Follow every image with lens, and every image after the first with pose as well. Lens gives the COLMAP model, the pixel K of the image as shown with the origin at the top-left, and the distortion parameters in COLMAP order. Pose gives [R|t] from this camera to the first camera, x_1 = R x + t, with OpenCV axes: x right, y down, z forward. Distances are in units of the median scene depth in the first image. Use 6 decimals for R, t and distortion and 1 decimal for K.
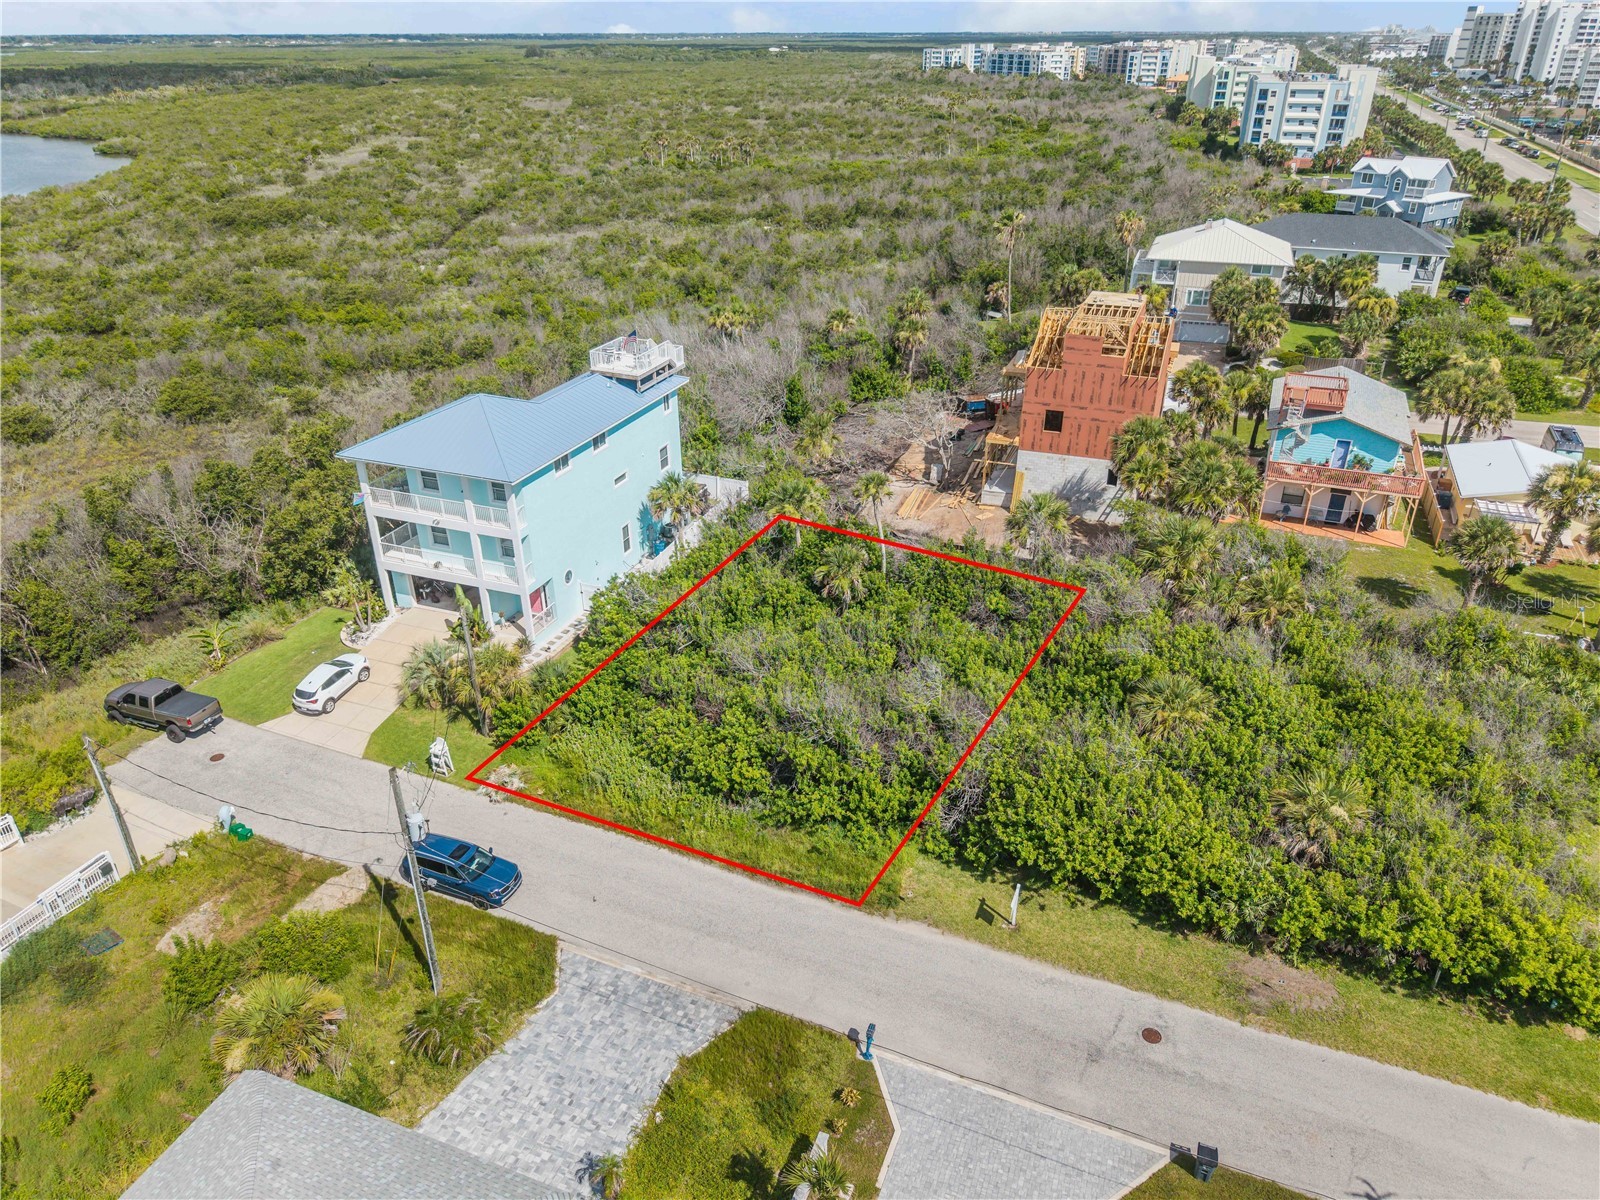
lens RADIAL K [[1068.9, 0, 800.2], [0, 1068.9, 593.7], [0, 0, 1]] dist [0.070815, -0.103195]
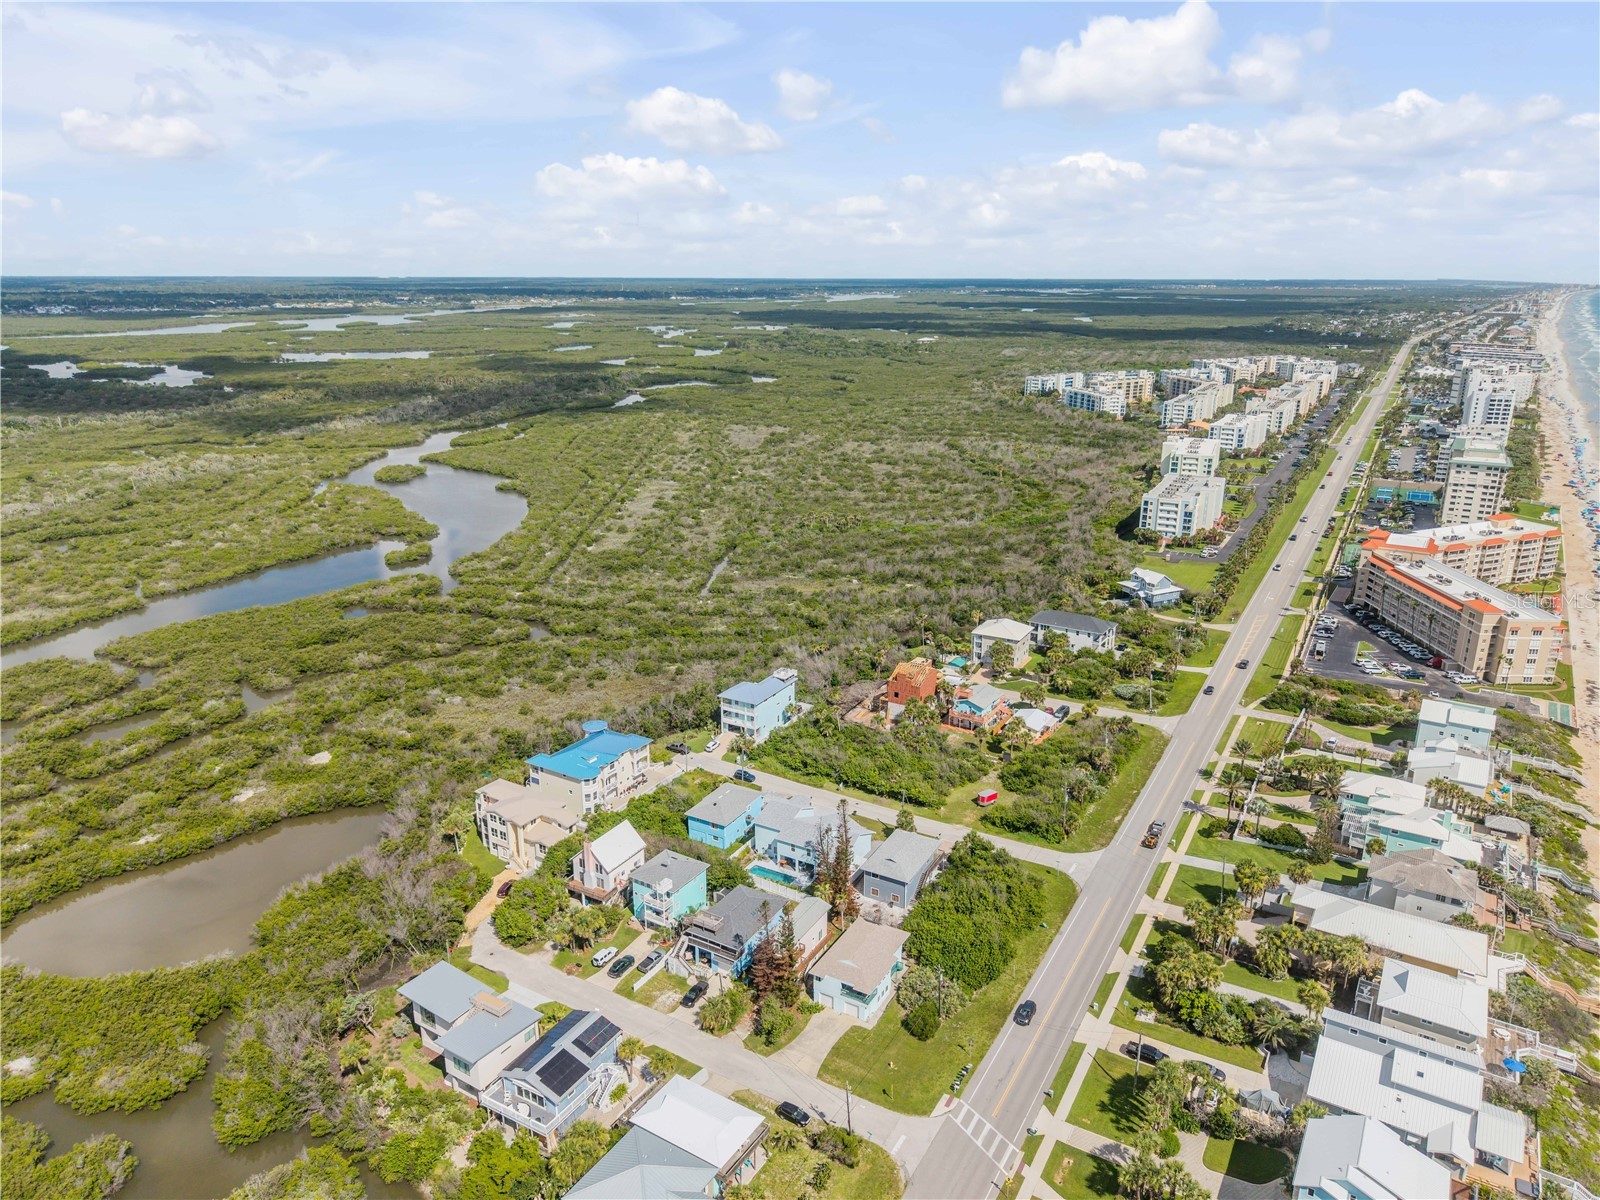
lens RADIAL K [[1068.9, 0, 800.2], [0, 1068.9, 593.7], [0, 0, 1]] dist [0.070815, -0.103195]
pose [[0.988509, 0.050100, -0.142619, 0.511851], [-0.076150, 0.980061, -0.183523, 0.239776], [0.130581, 0.192275, 0.972615, -3.272452]]
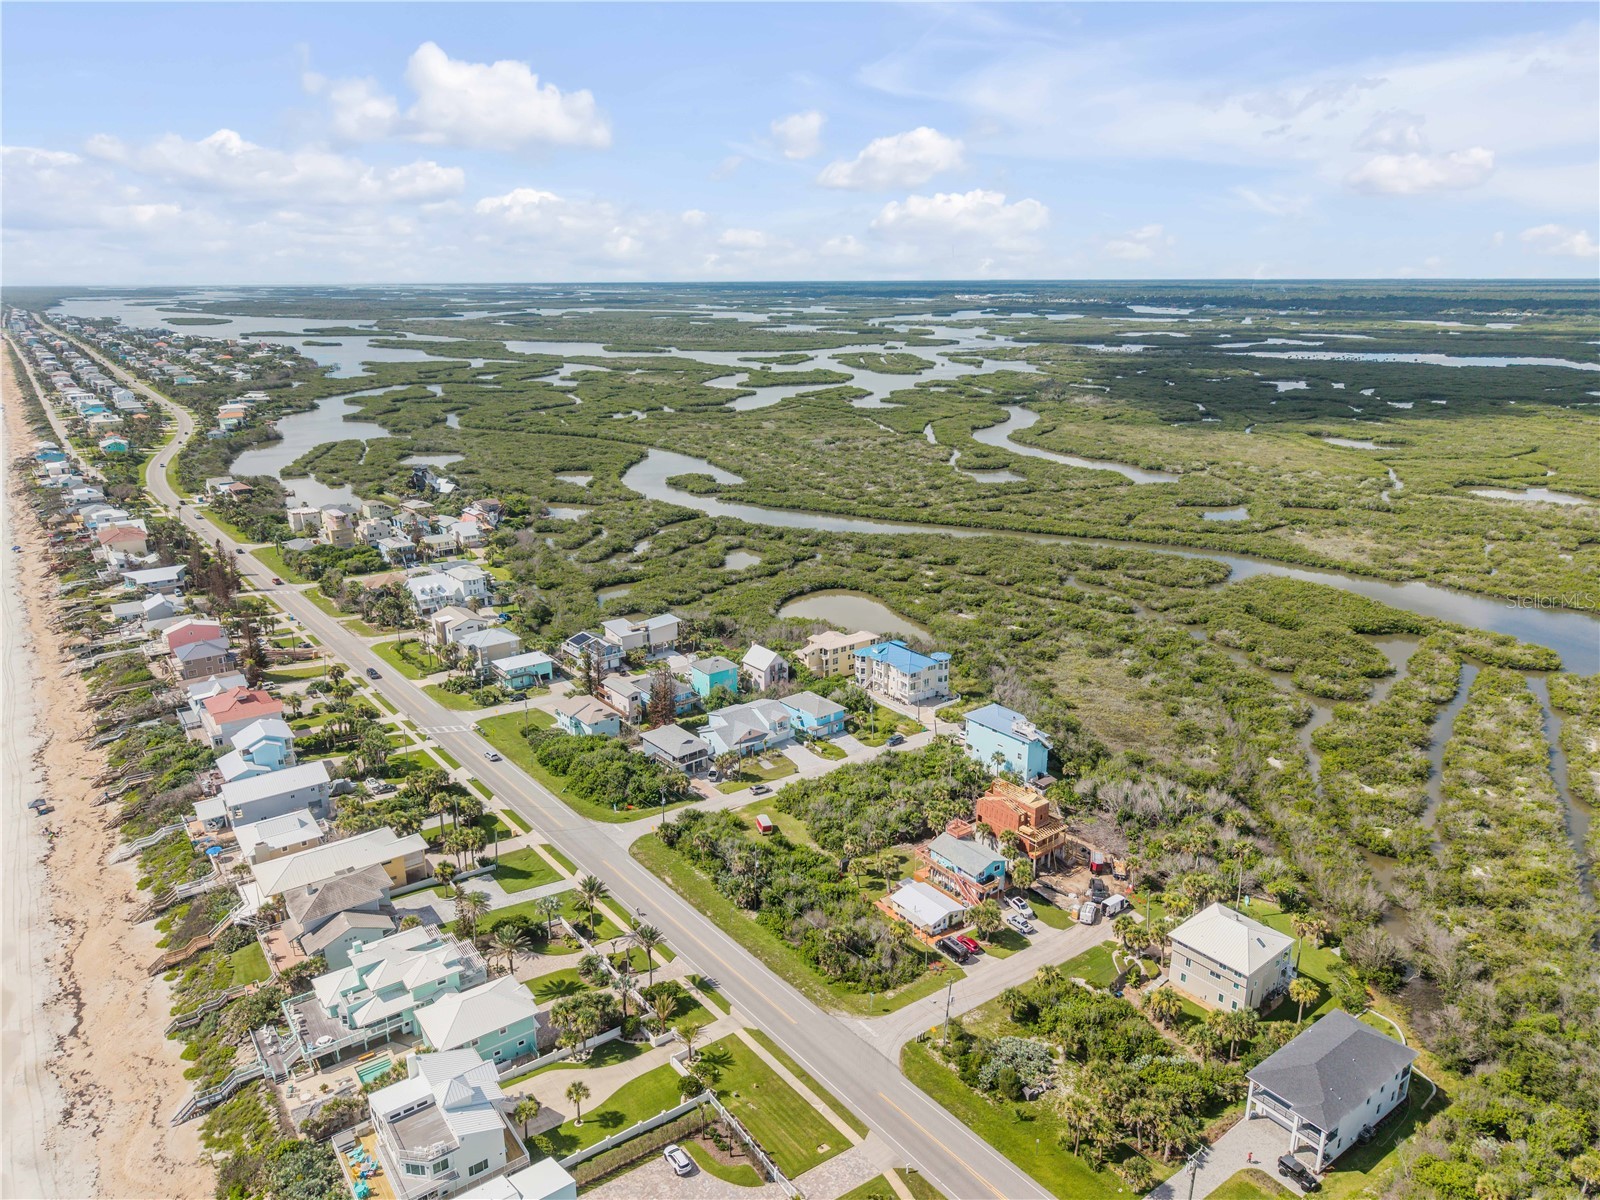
lens RADIAL K [[1068.9, 0, 800.2], [0, 1068.9, 593.7], [0, 0, 1]] dist [0.070815, -0.103195]
pose [[-0.509733, 0.244621, -0.824823, 3.406159], [-0.389444, 0.789269, 0.474750, -2.190987], [0.767141, 0.563218, -0.307050, 1.432117]]
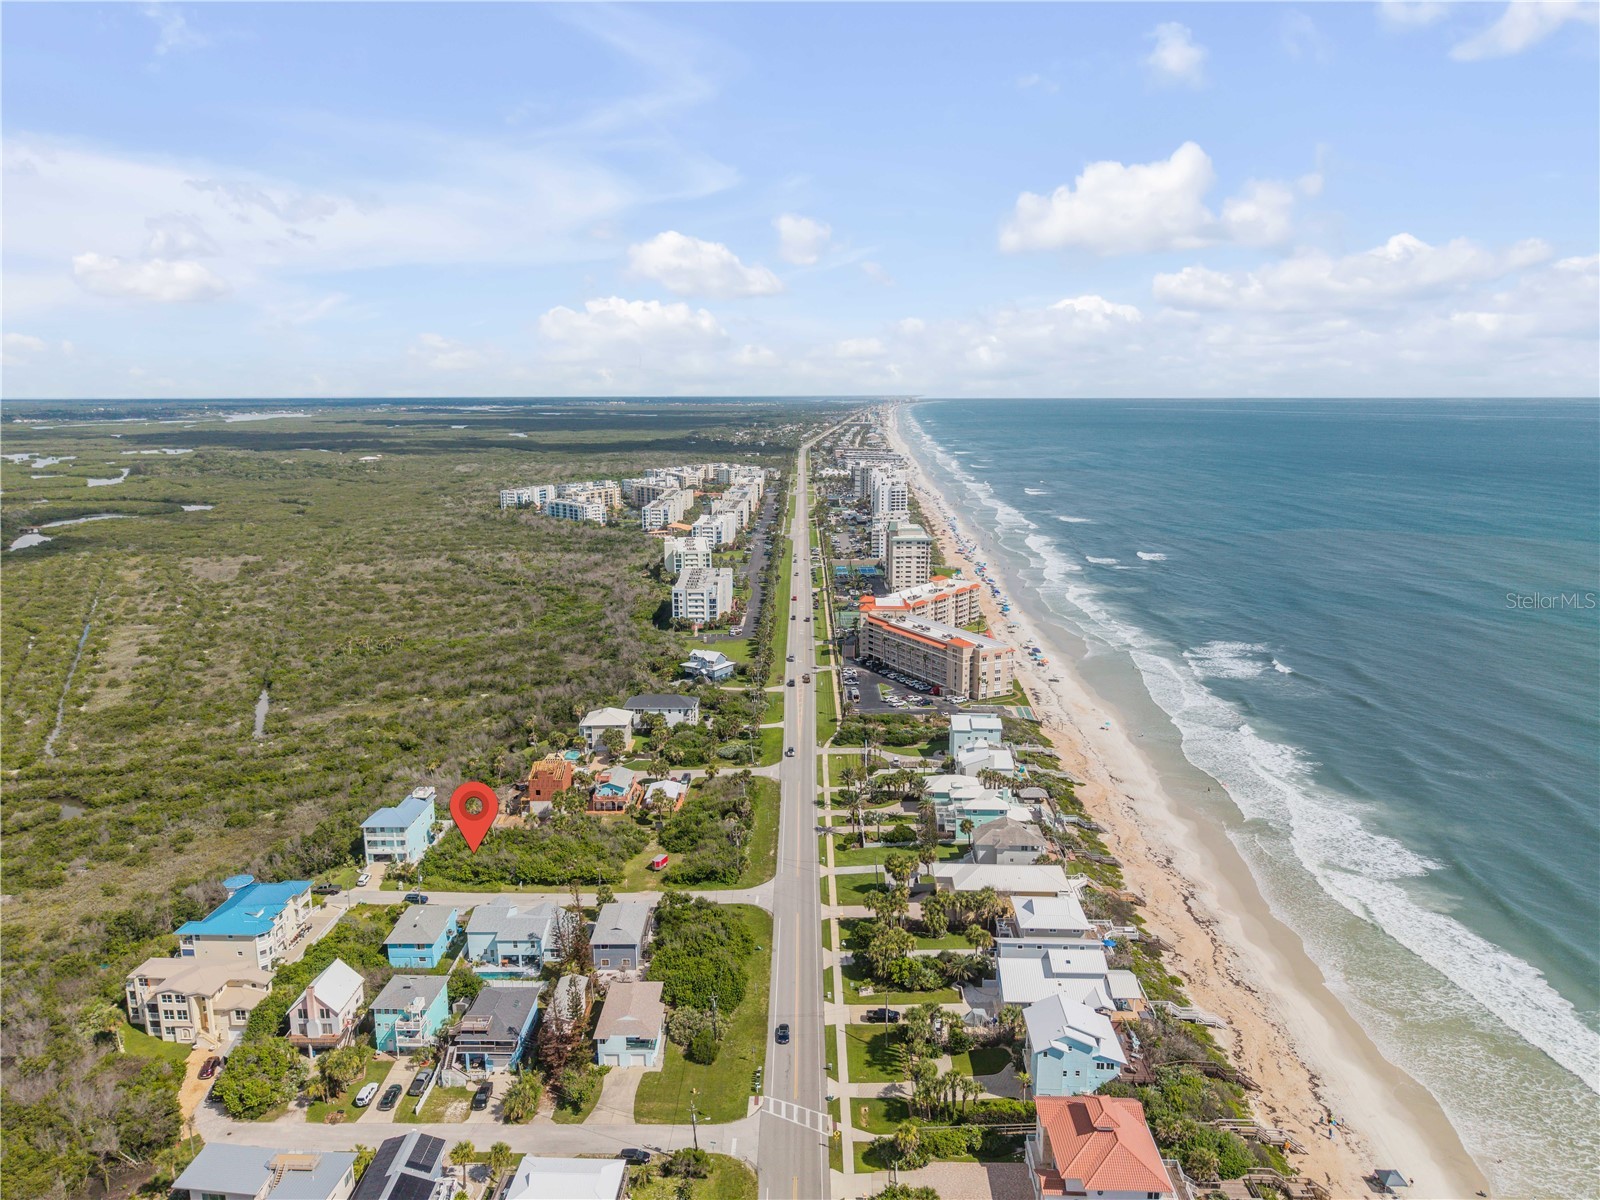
lens RADIAL K [[1068.9, 0, 800.2], [0, 1068.9, 593.7], [0, 0, 1]] dist [0.070815, -0.103195]
pose [[0.933662, -0.063562, 0.352471, -0.238429], [0.163209, 0.951514, -0.260735, 0.385379], [-0.318808, 0.300965, 0.898766, -3.588966]]
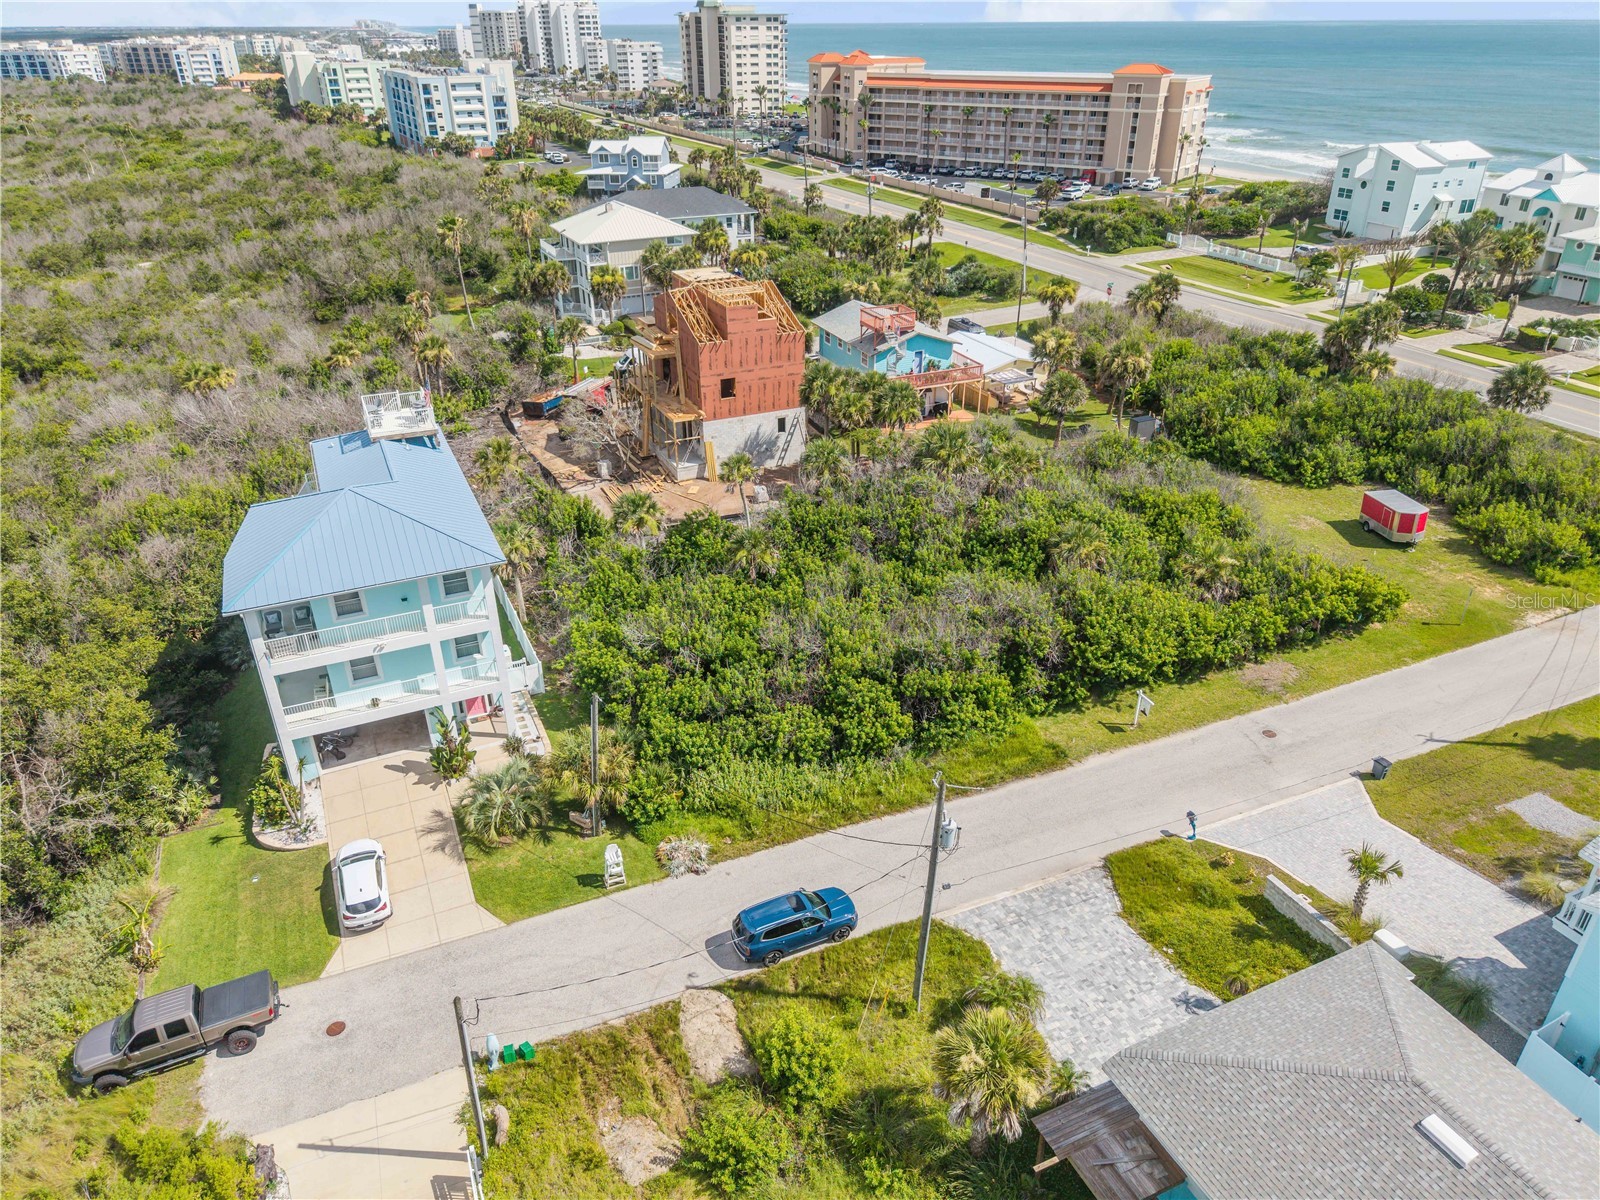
lens RADIAL K [[1068.9, 0, 800.2], [0, 1068.9, 593.7], [0, 0, 1]] dist [0.070815, -0.103195]
pose [[0.695607, -0.337088, 0.634431, -0.599014], [0.334728, 0.933449, 0.128958, -0.100206], [-0.635679, 0.122658, 0.762146, 0.172413]]
